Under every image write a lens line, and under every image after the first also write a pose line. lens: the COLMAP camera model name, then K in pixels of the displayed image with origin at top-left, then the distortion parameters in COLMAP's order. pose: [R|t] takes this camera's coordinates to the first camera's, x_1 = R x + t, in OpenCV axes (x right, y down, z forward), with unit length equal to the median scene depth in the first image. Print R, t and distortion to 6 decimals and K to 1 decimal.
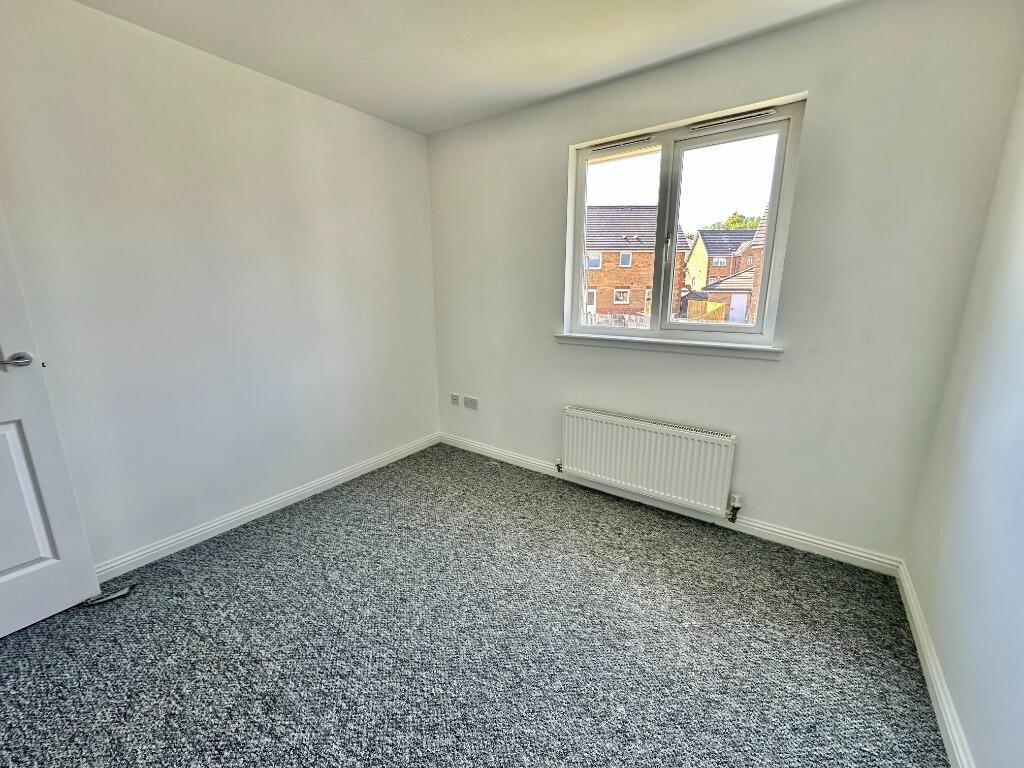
lens RADIAL K [[407.8, 0, 506.2], [0, 407.8, 384.2], [0, 0, 1]] dist [-0.004015, 0.001074]
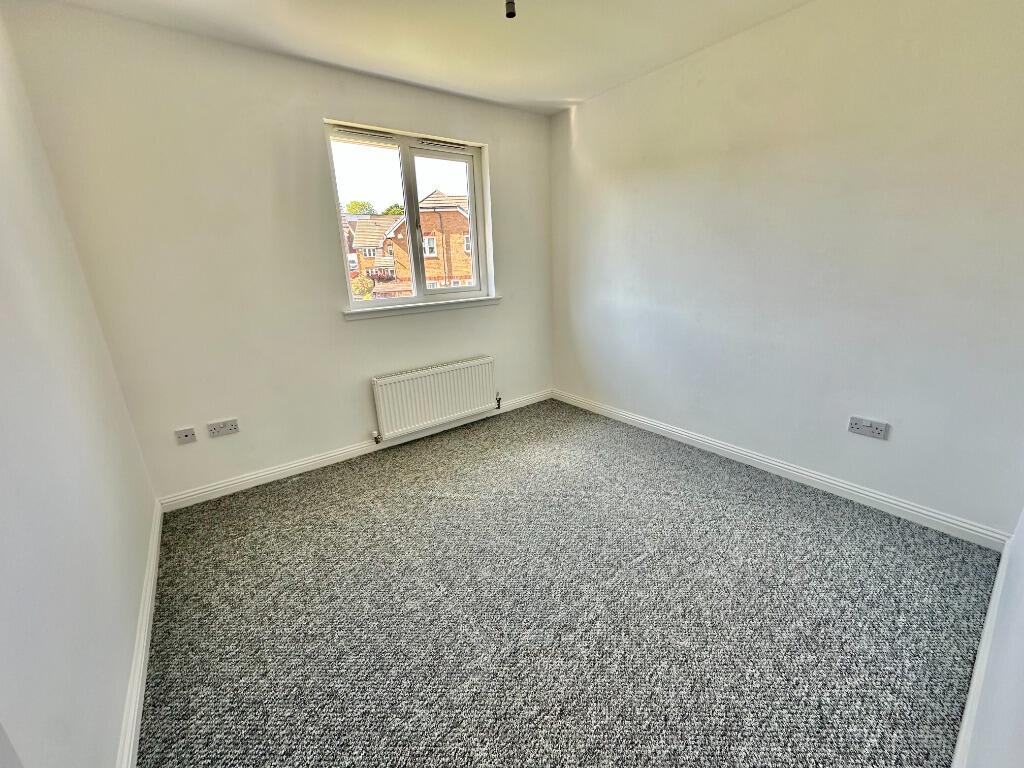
lens RADIAL K [[407.8, 0, 517.5], [0, 407.8, 386.3], [0, 0, 1]] dist [-0.004015, 0.001074]
pose [[0.279088, -0.284924, 0.917021, -0.801911], [0.251987, 0.943230, 0.216377, -0.068375], [-0.926614, 0.170689, 0.335041, 0.347690]]
